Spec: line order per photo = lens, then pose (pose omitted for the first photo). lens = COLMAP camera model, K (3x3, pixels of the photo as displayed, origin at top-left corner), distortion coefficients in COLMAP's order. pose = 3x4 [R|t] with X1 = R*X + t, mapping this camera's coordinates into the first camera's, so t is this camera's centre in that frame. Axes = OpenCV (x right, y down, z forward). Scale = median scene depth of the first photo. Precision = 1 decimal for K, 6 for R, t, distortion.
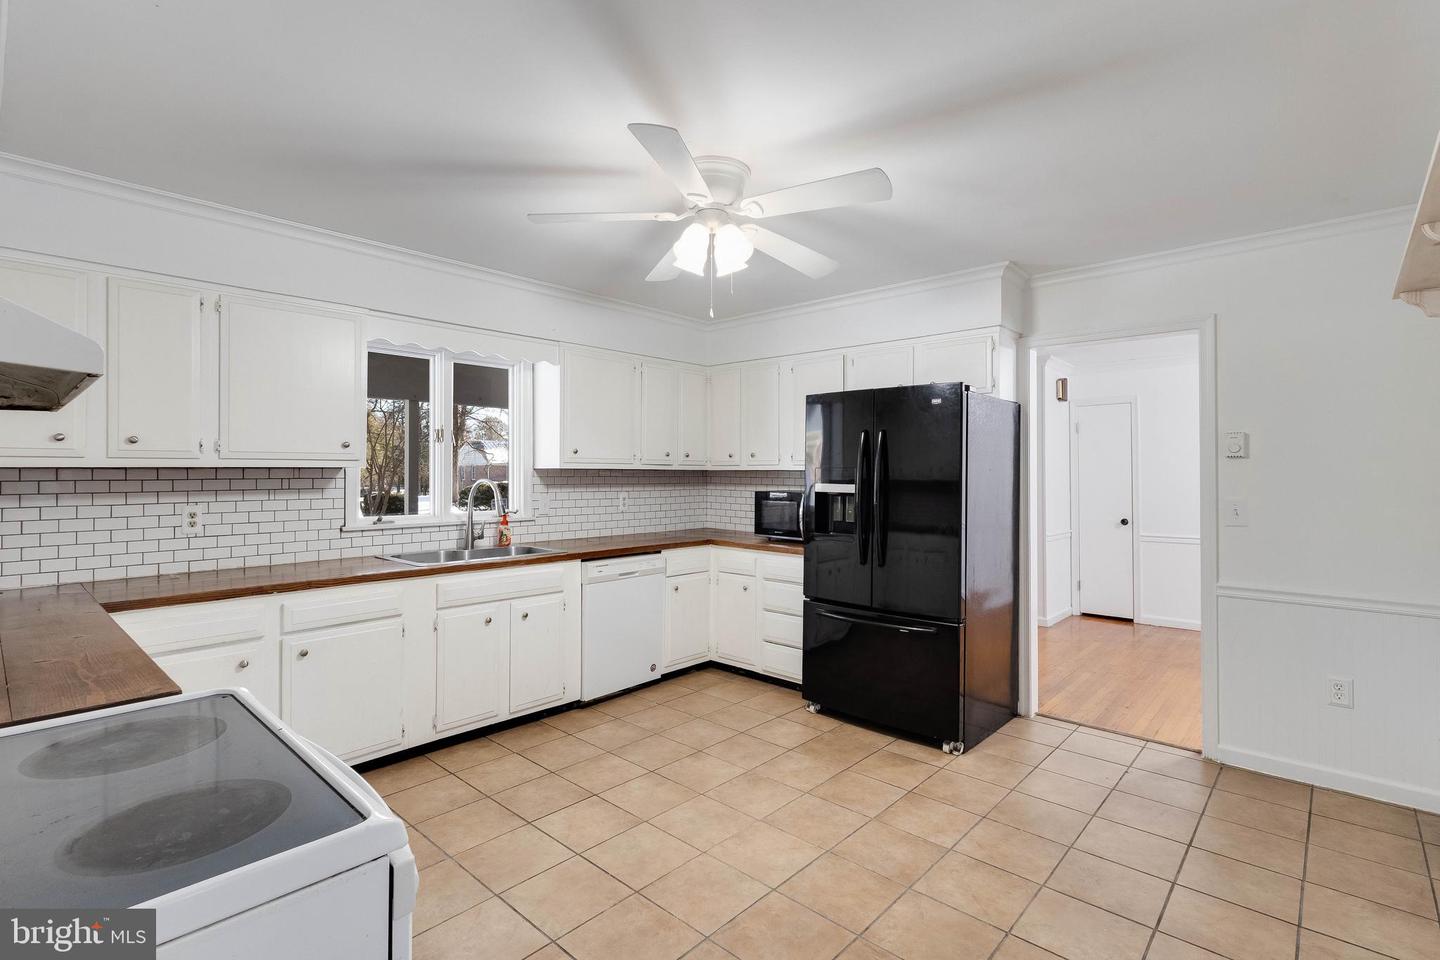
lens RADIAL K [[673.1, 0, 716.1], [0, 673.1, 471.0], [0, 0, 1]] dist [0.004010, 0.004949]
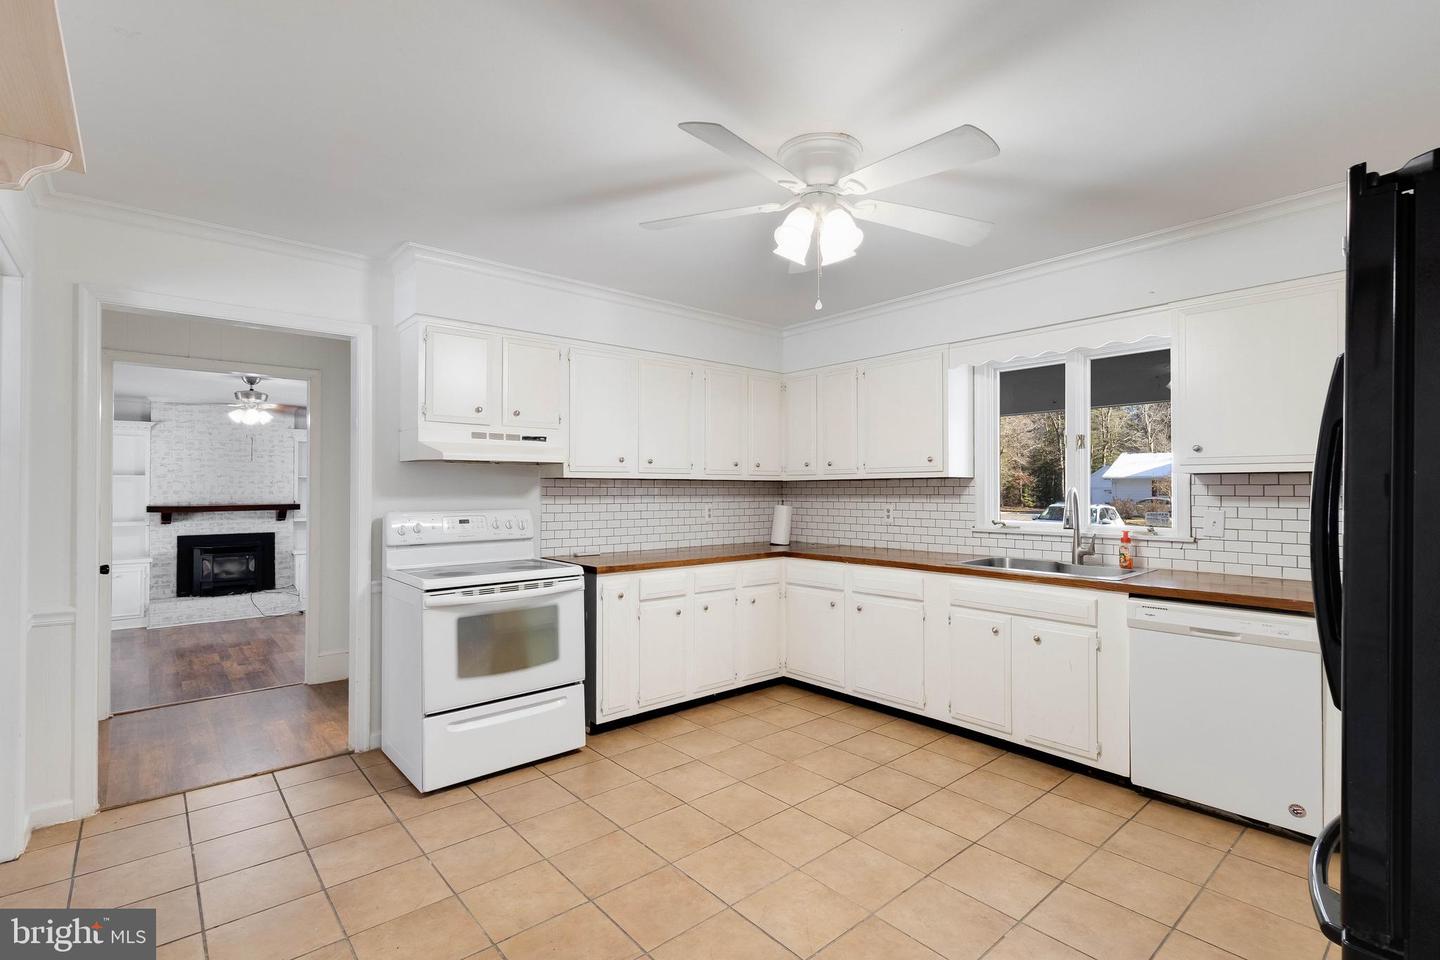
lens RADIAL K [[669.7, 0, 720.3], [0, 669.7, 485.1], [0, 0, 1]] dist [0.000209, 0.003971]
pose [[-0.114412, -0.005402, -0.993419, 0.657206], [0.005764, 0.999965, -0.006102, 0.012780], [0.993417, -0.006424, -0.114377, 0.690475]]
